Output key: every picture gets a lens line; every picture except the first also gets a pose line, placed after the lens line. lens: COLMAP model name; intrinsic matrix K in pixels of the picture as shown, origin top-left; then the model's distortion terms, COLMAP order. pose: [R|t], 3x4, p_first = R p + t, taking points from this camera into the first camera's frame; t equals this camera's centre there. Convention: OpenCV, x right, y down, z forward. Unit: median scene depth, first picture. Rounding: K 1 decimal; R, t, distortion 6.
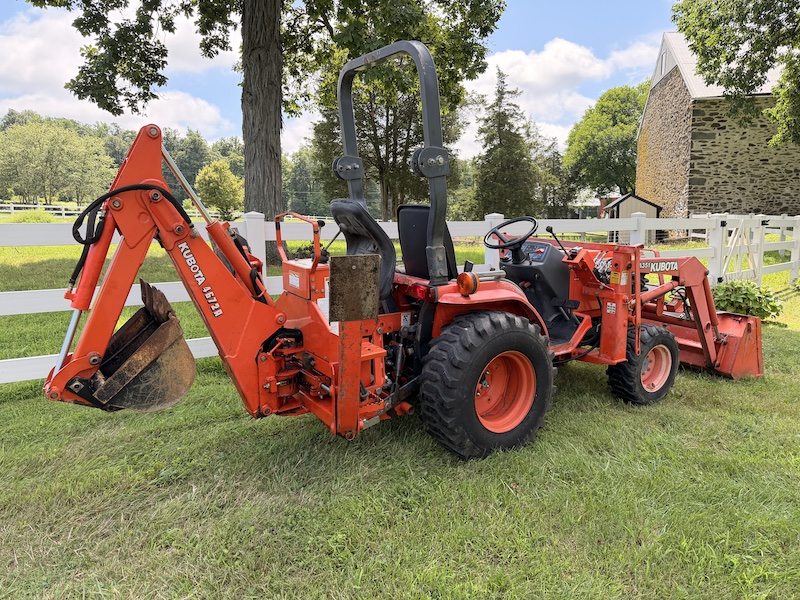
lens RADIAL K [[558.3, 0, 397.5], [0, 558.3, 304.3], [0, 0, 1]] dist [0.049597, -0.053974]
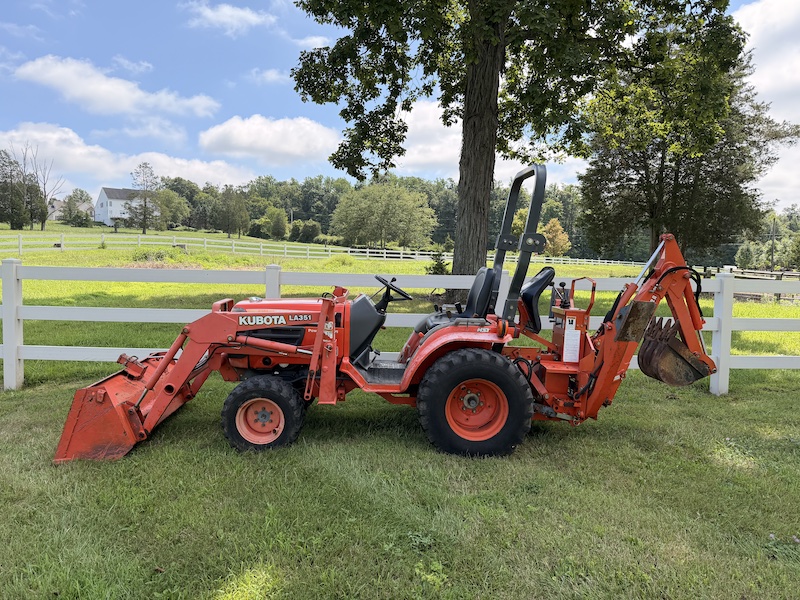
lens RADIAL K [[558.3, 0, 396.2], [0, 558.3, 310.3], [0, 0, 1]] dist [0.049597, -0.053974]
pose [[0.851136, 0.066896, -0.520666, 0.125102], [-0.101747, 0.994061, -0.038609, -0.004880], [0.514991, 0.085838, 0.852887, -0.002644]]
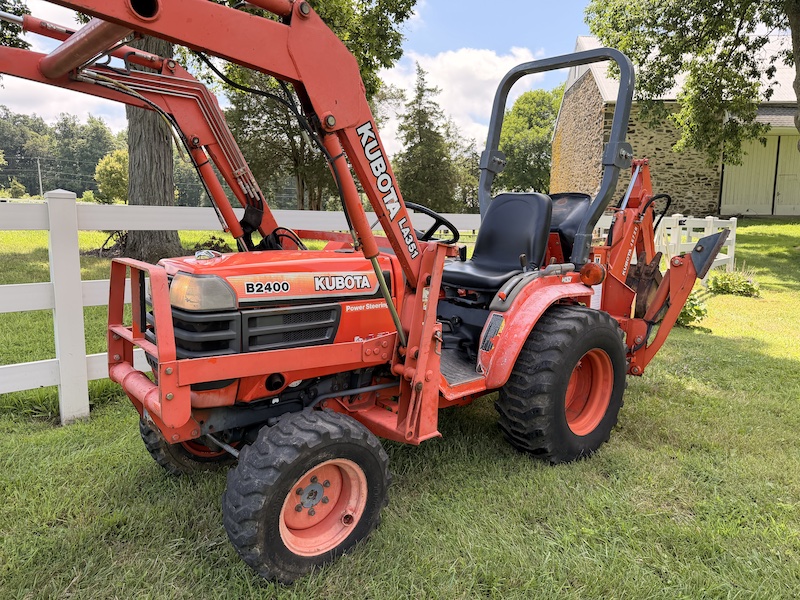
lens RADIAL K [[558.3, 0, 402.3], [0, 558.3, 311.8], [0, 0, 1]] dist [0.049597, -0.053974]
pose [[0.989596, -0.007956, 0.143654, 0.011995], [0.005793, 0.999864, 0.015464, -0.003201], [-0.143757, -0.014471, 0.989507, 0.039325]]
